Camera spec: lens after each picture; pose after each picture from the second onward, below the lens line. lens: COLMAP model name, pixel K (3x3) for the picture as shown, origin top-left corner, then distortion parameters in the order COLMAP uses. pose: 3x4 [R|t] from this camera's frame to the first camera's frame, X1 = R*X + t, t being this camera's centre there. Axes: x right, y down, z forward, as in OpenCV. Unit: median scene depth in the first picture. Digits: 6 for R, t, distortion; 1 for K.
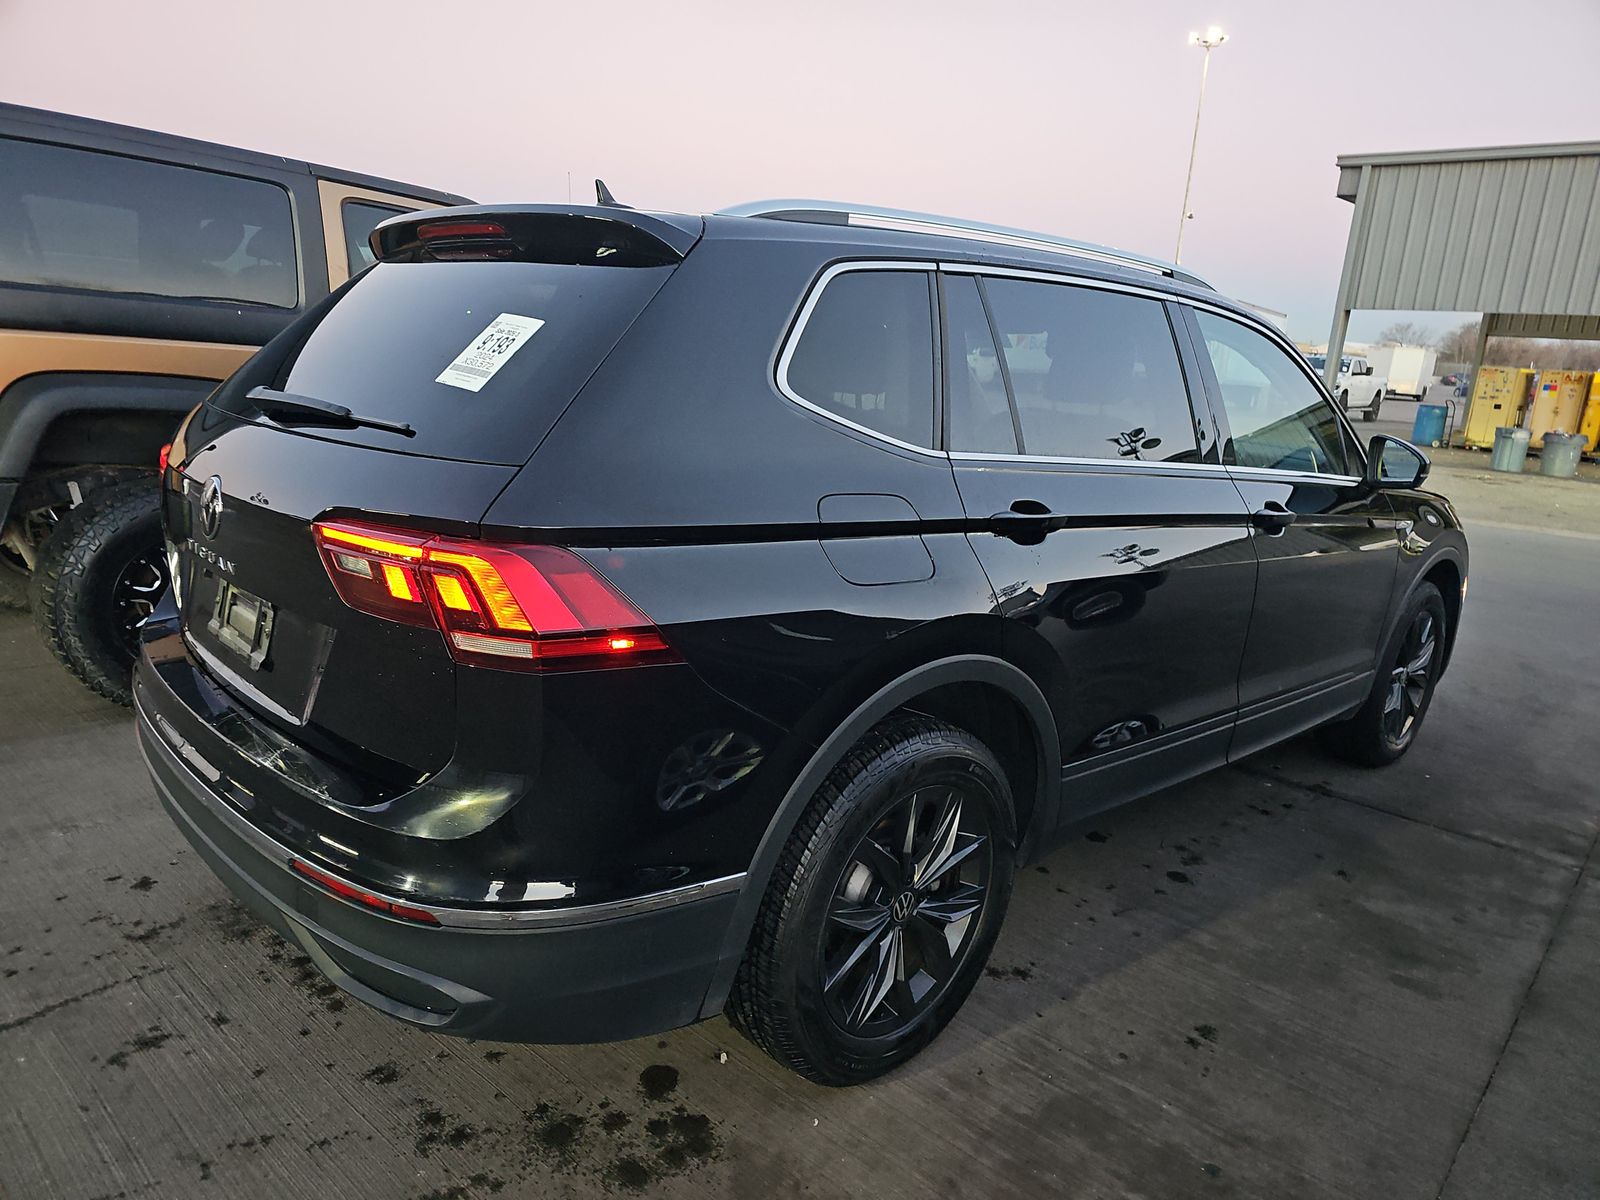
lens RADIAL K [[1072.4, 0, 795.7], [0, 1072.4, 601.1], [0, 0, 1]] dist [0.028930, -0.009242]
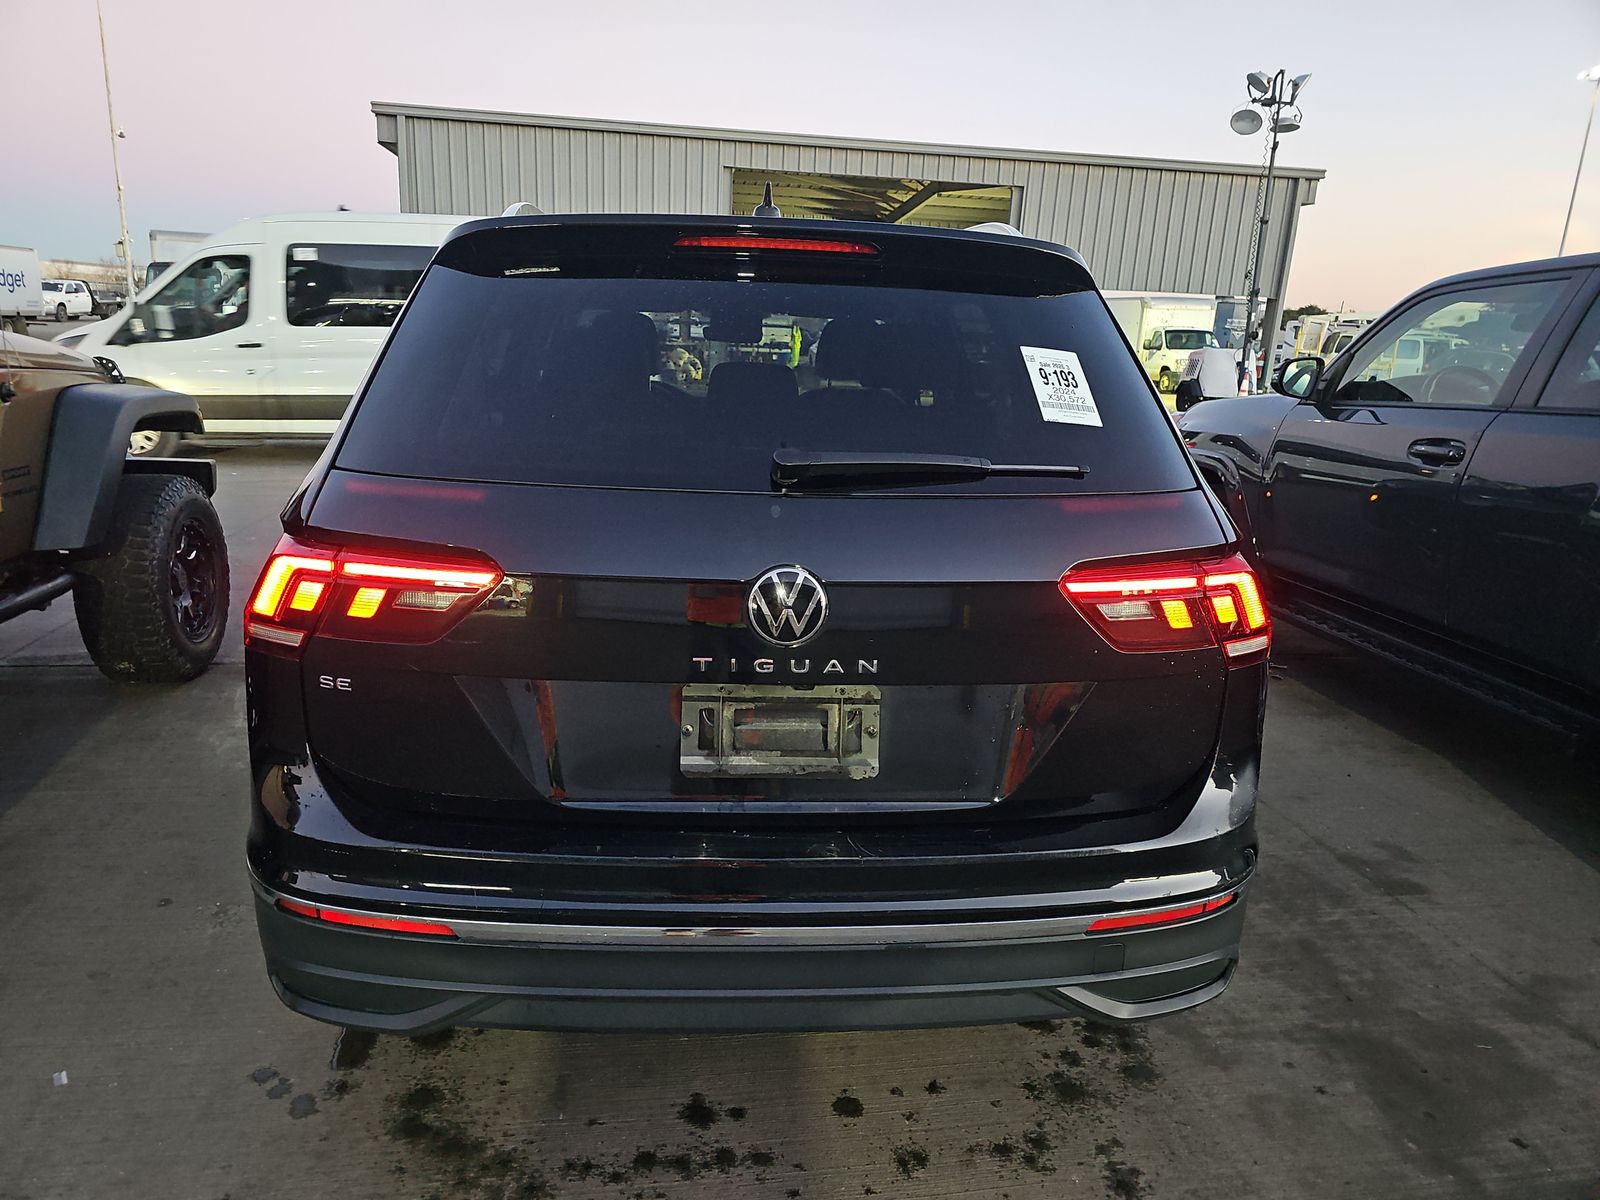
lens RADIAL K [[1072.4, 0, 794.6], [0, 1072.4, 595.2], [0, 0, 1]] dist [0.028930, -0.009242]
pose [[0.630136, -0.224606, 0.743290, -1.060808], [0.185872, 0.973052, 0.136459, -0.190828], [-0.753910, 0.052169, 0.654903, 0.450191]]
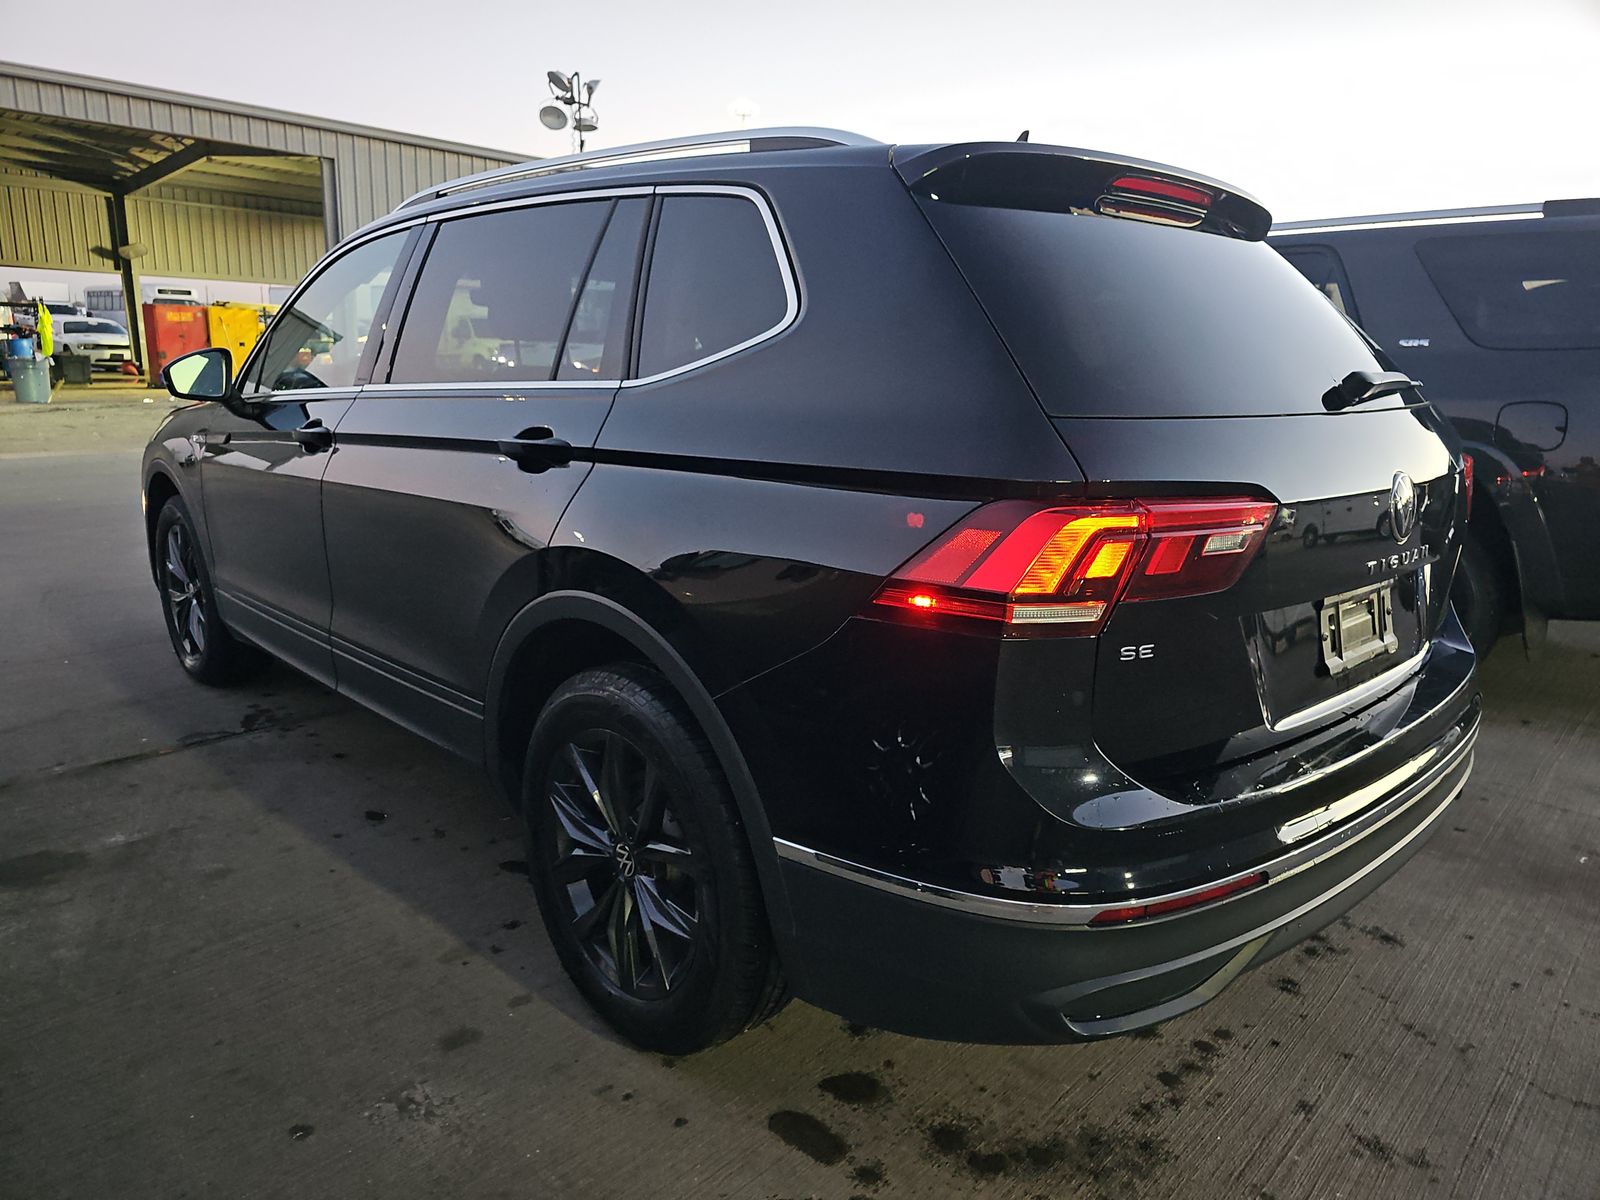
lens RADIAL K [[1072.4, 0, 804.6], [0, 1072.4, 607.6], [0, 0, 1]] dist [0.028930, -0.009242]
pose [[-0.001771, -0.296225, 0.955117, -1.364040], [0.210482, 0.933611, 0.289945, -0.359950], [-0.977596, 0.201548, 0.060697, 1.378448]]
